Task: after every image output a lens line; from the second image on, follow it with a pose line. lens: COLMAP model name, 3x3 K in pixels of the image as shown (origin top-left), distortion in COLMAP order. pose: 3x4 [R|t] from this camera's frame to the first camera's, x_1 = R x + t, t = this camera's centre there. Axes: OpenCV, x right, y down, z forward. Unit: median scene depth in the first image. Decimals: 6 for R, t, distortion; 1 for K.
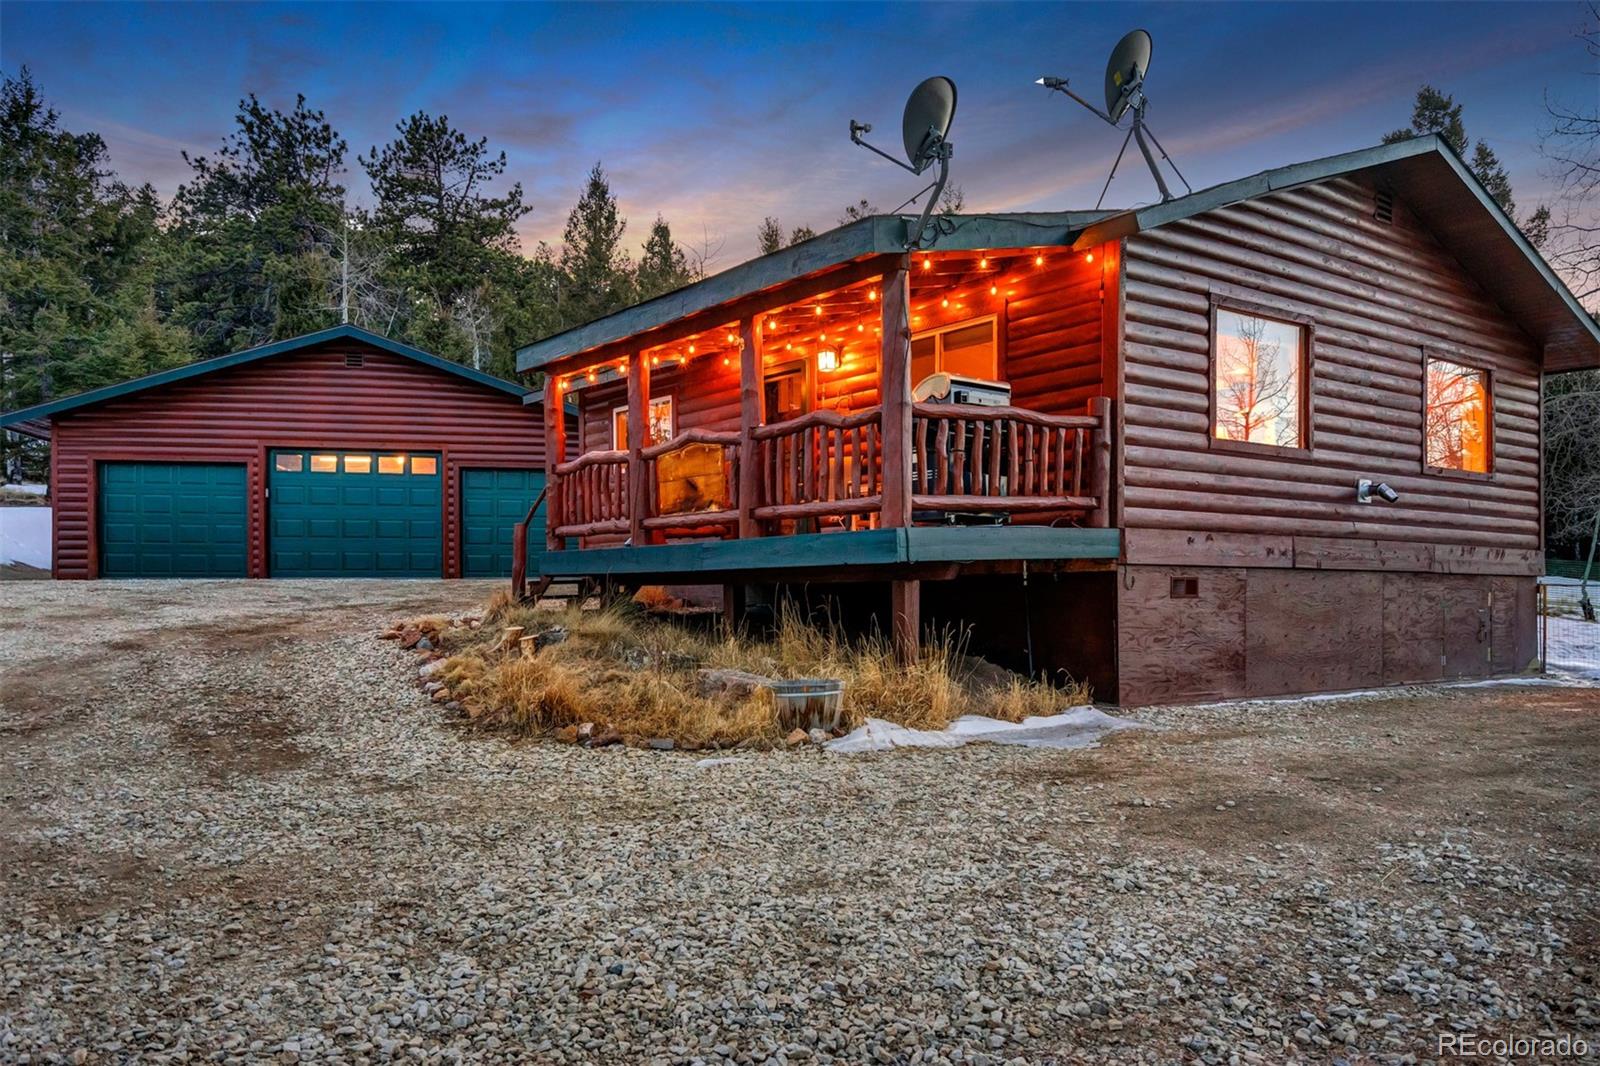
lens RADIAL K [[1165.1, 0, 800.3], [0, 1165.1, 599.6], [0, 0, 1]] dist [0.053719, 0.000187]
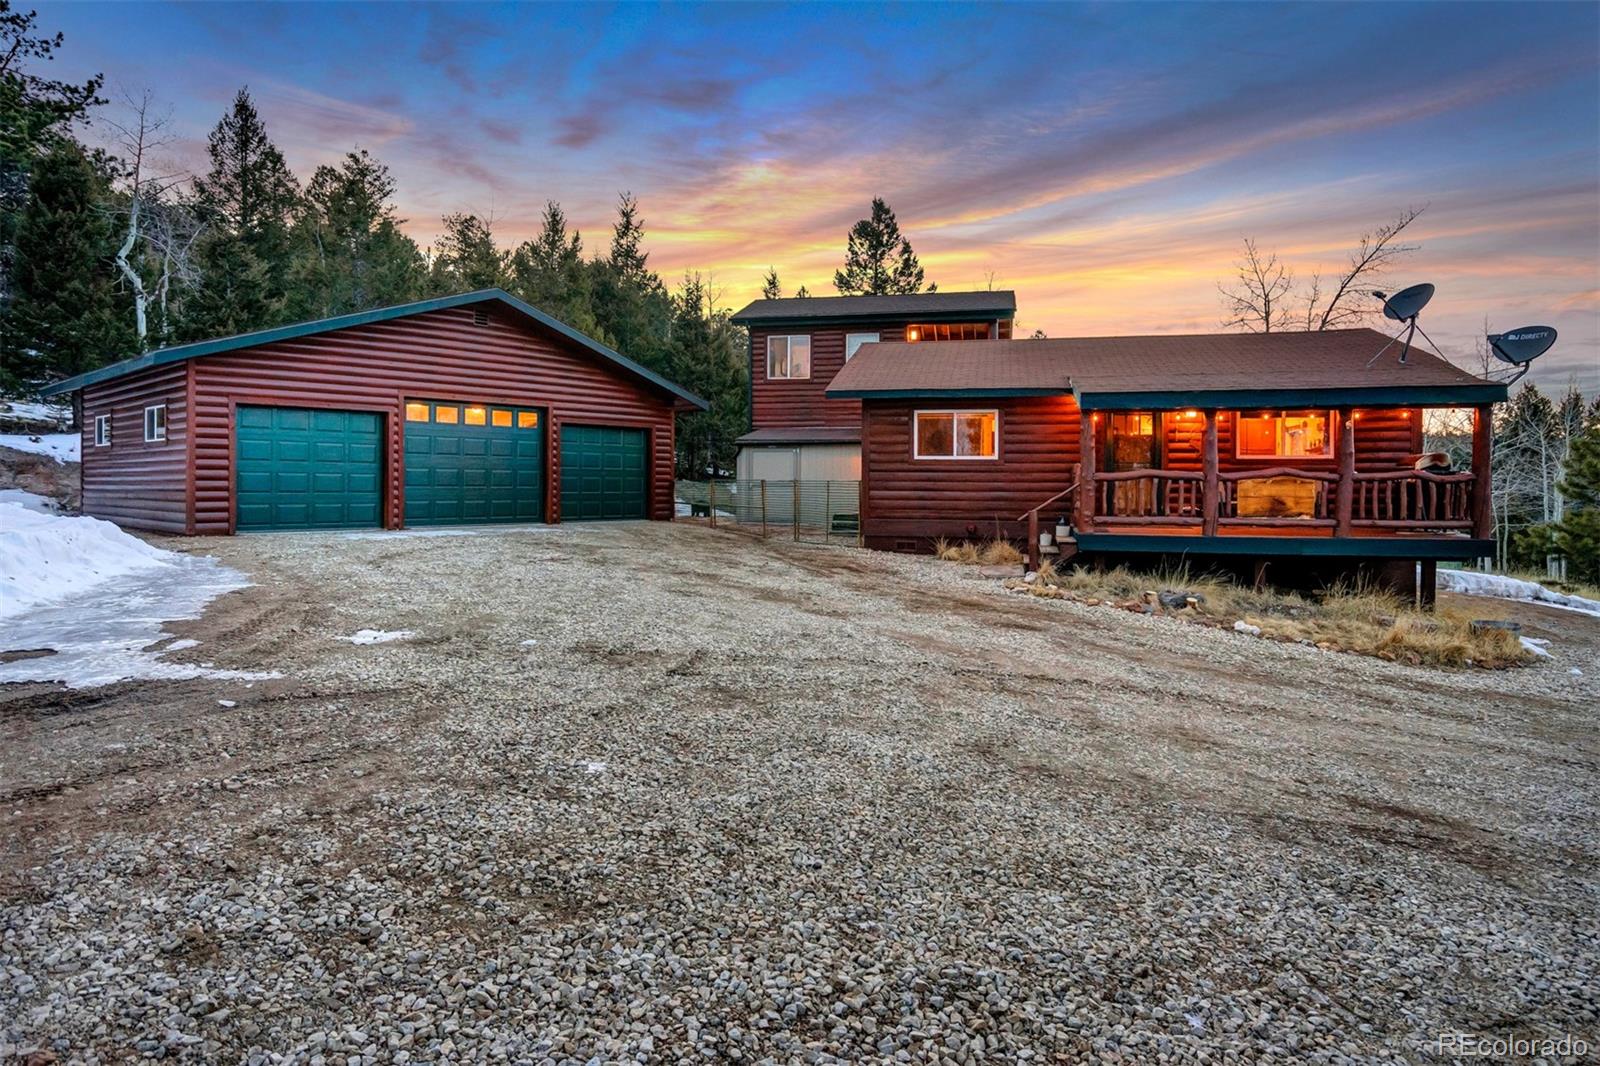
lens RADIAL K [[896.8, 0, 799.7], [0, 896.8, 519.0], [0, 0, 1]] dist [-0.004824, -0.000301]
pose [[0.788633, -0.017035, 0.614628, -0.636153], [-0.003935, 0.999456, 0.032751, -0.050347], [-0.614852, -0.028247, 0.788137, 0.183131]]
